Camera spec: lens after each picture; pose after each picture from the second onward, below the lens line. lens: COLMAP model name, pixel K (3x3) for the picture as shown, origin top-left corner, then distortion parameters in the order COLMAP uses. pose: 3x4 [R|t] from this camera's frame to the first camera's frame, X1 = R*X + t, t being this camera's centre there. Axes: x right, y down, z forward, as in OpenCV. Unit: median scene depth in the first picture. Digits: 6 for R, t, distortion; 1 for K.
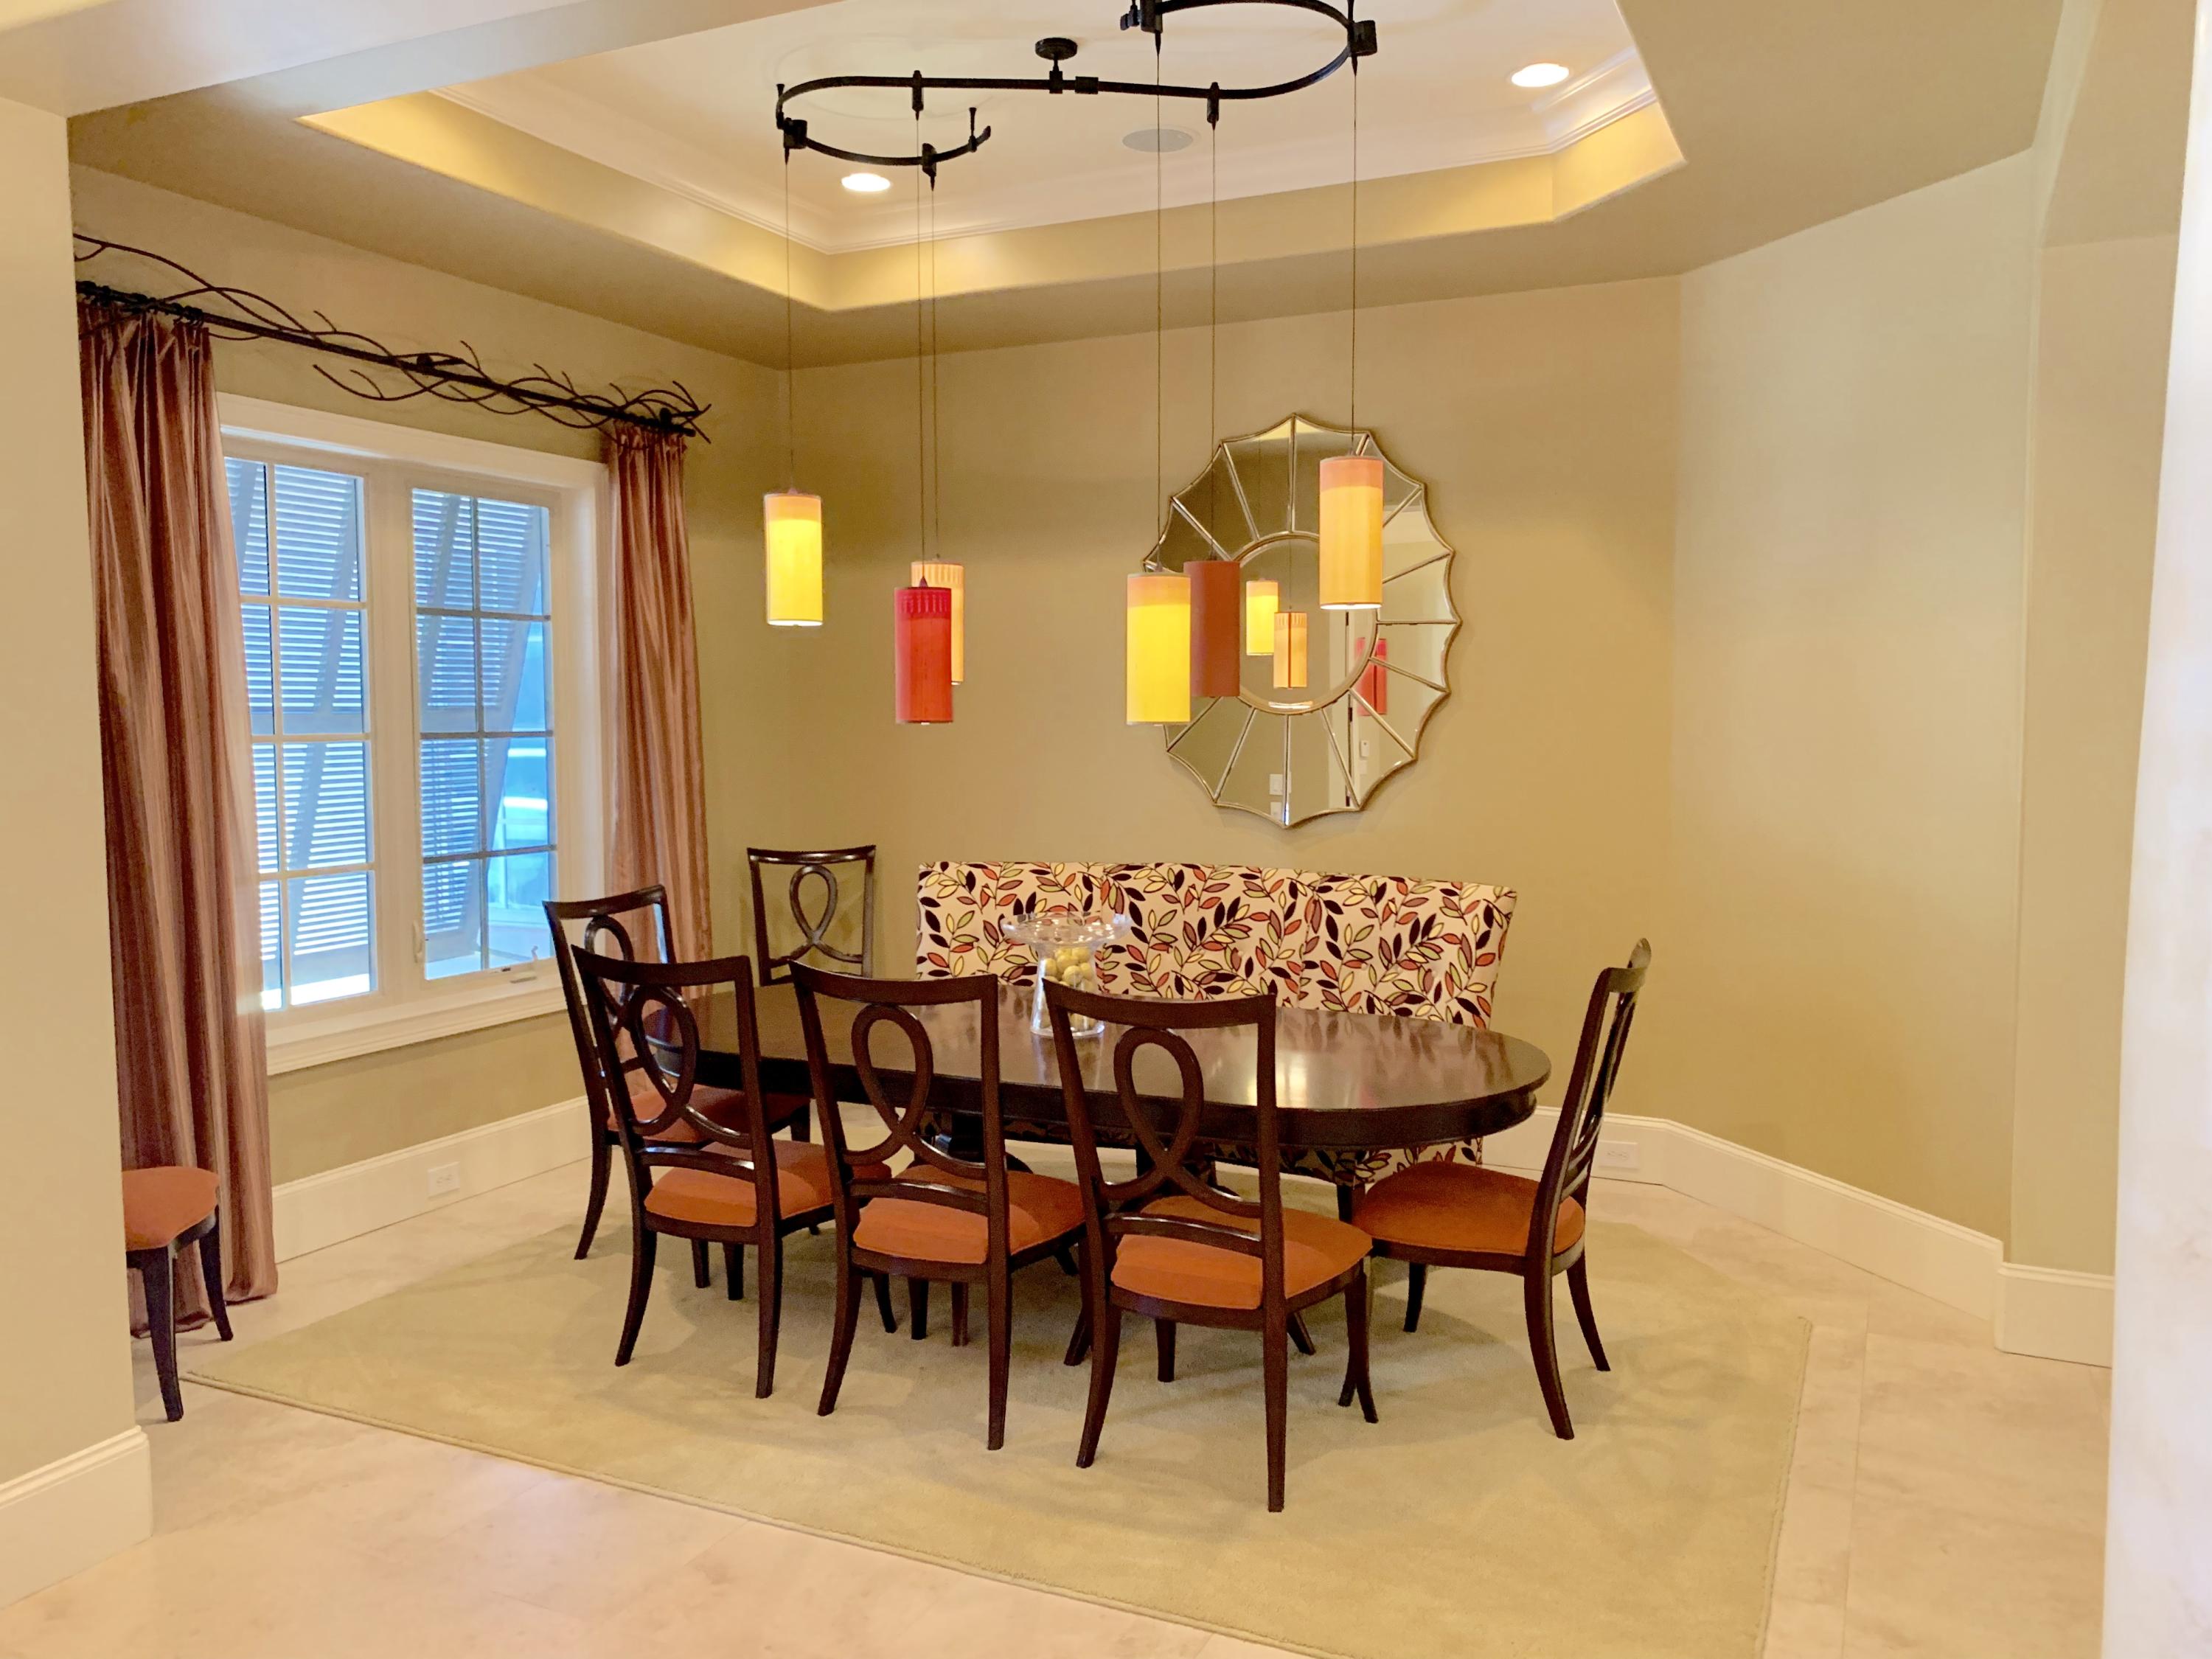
lens RADIAL K [[1698.6, 0, 1103.0], [0, 1698.6, 810.4], [0, 0, 1]] dist [0.005901, -0.004758]
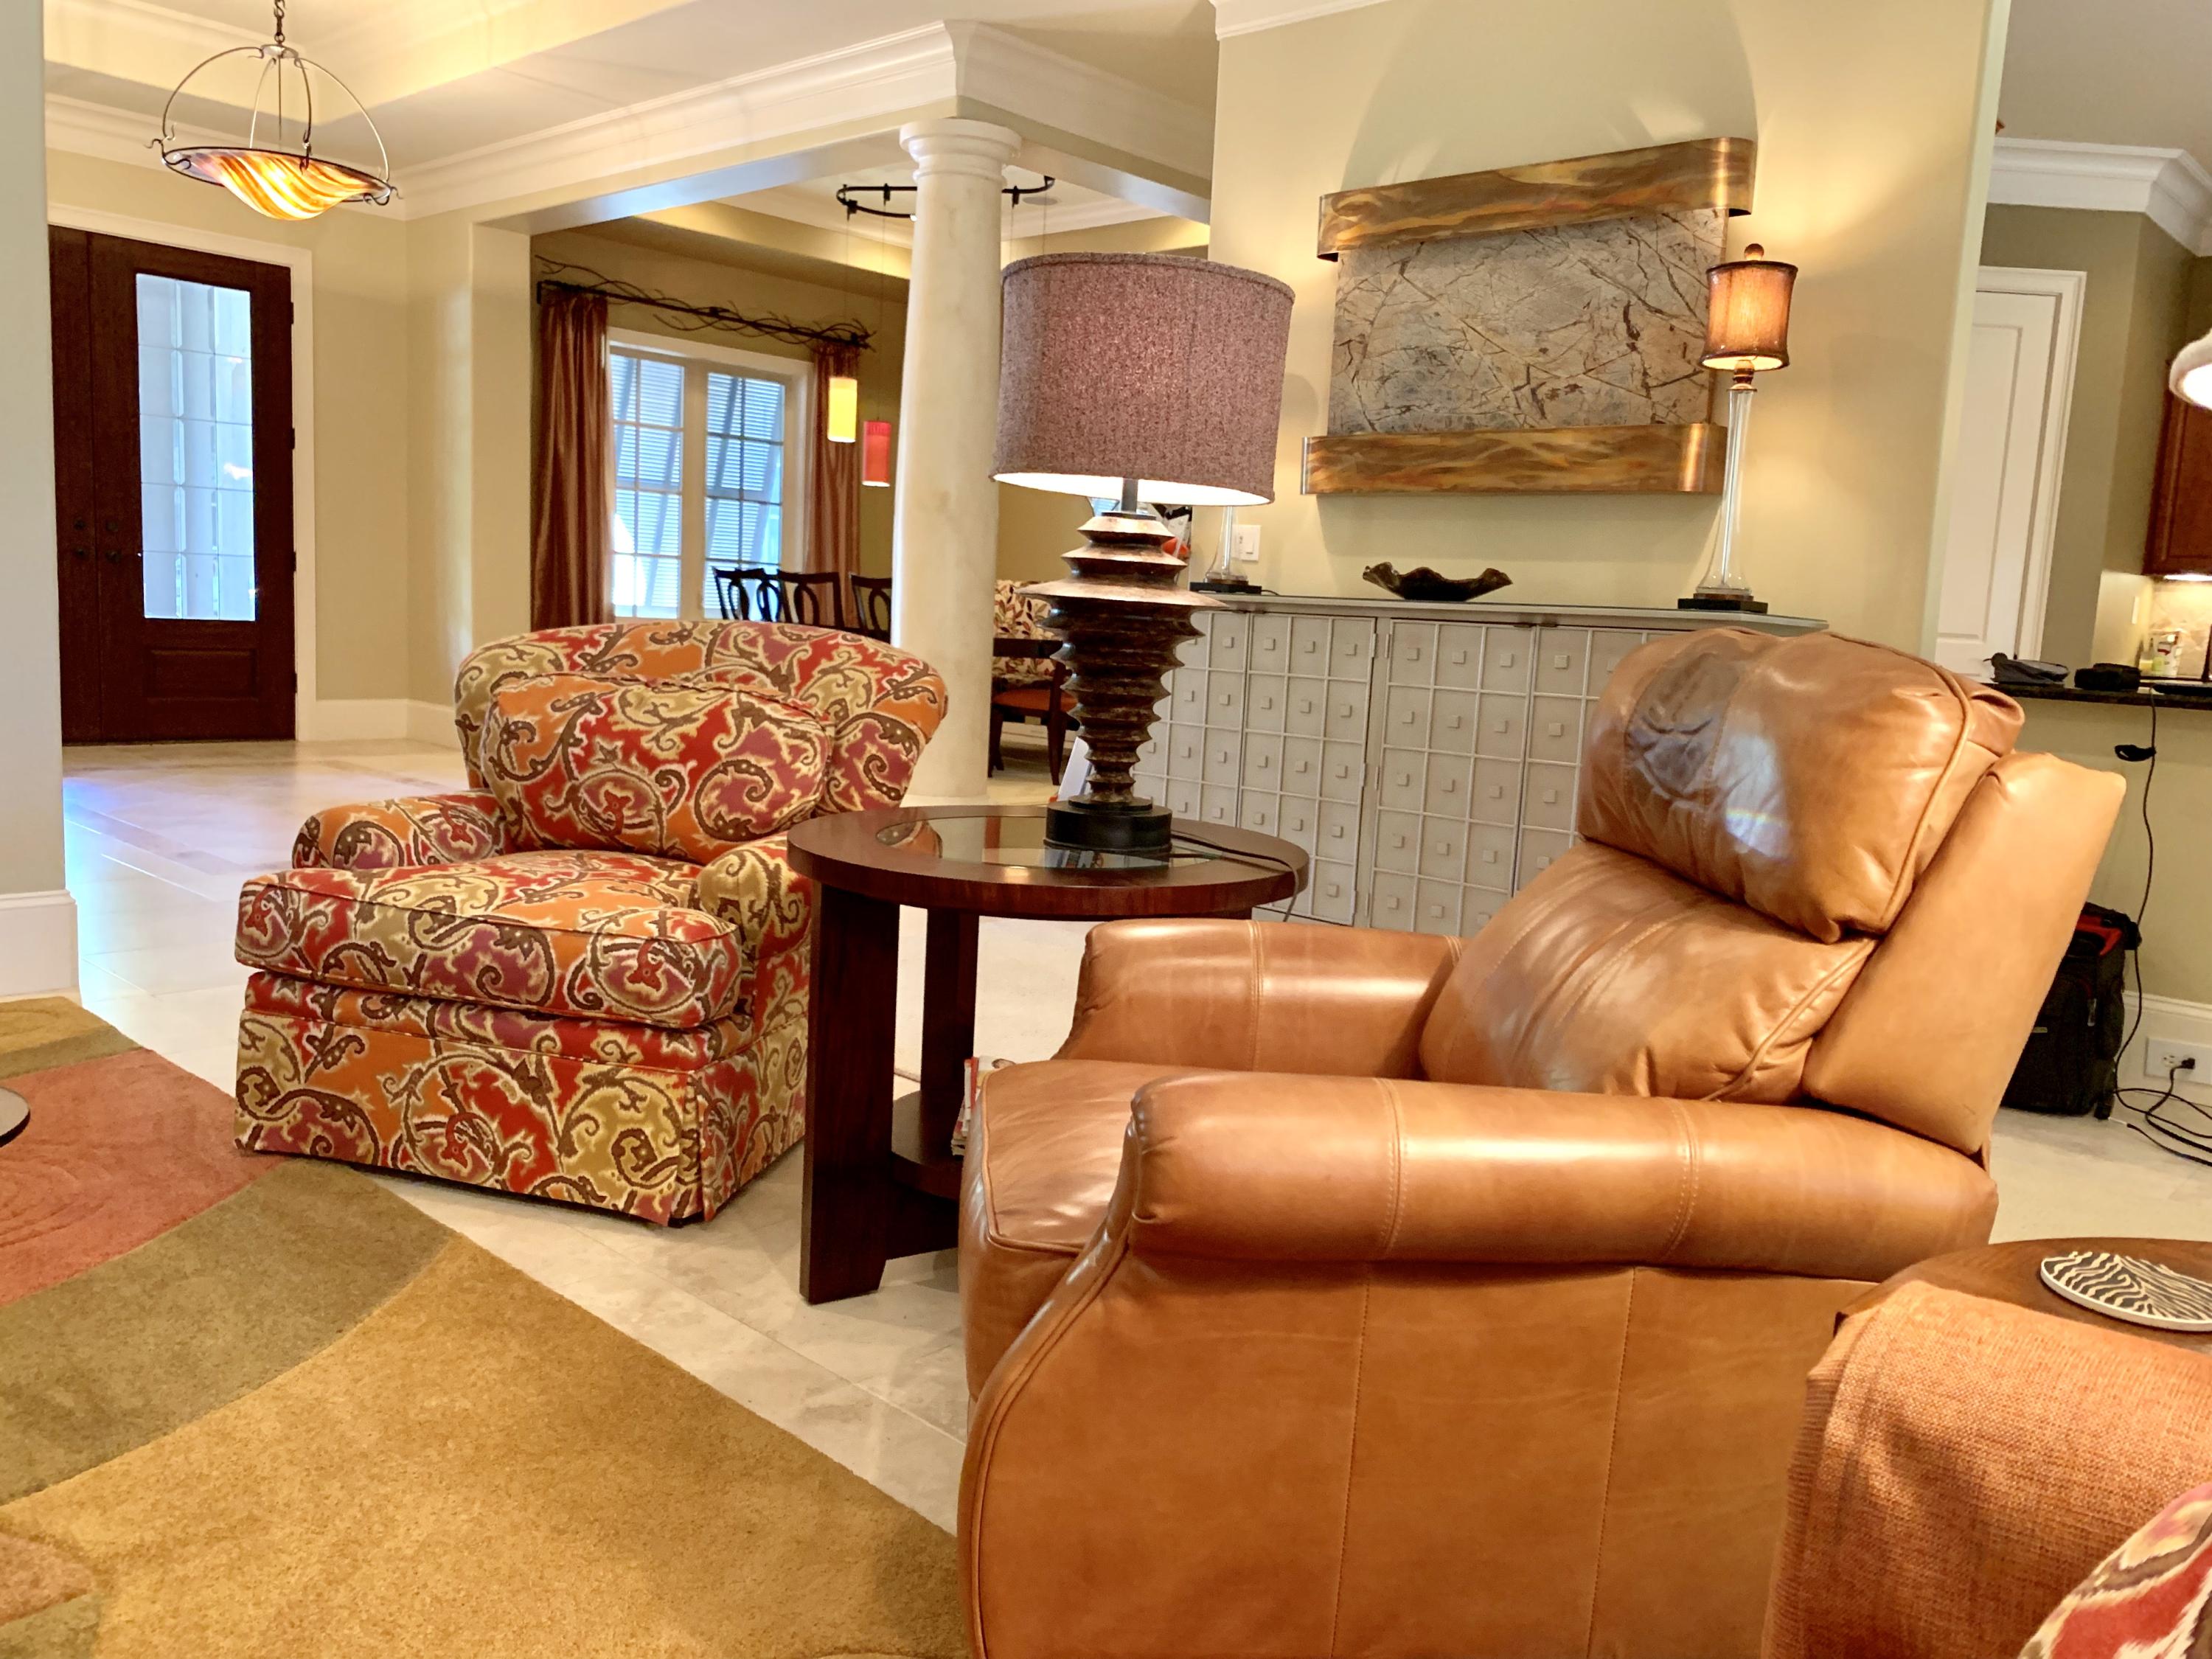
lens RADIAL K [[1698.6, 0, 1103.0], [0, 1698.6, 810.4], [0, 0, 1]] dist [0.005901, -0.004758]
pose [[0.951715, 0.091845, -0.292922, 0.723755], [-0.076292, 0.995022, 0.064111, 0.174542], [0.297353, -0.038668, 0.953984, -0.866687]]
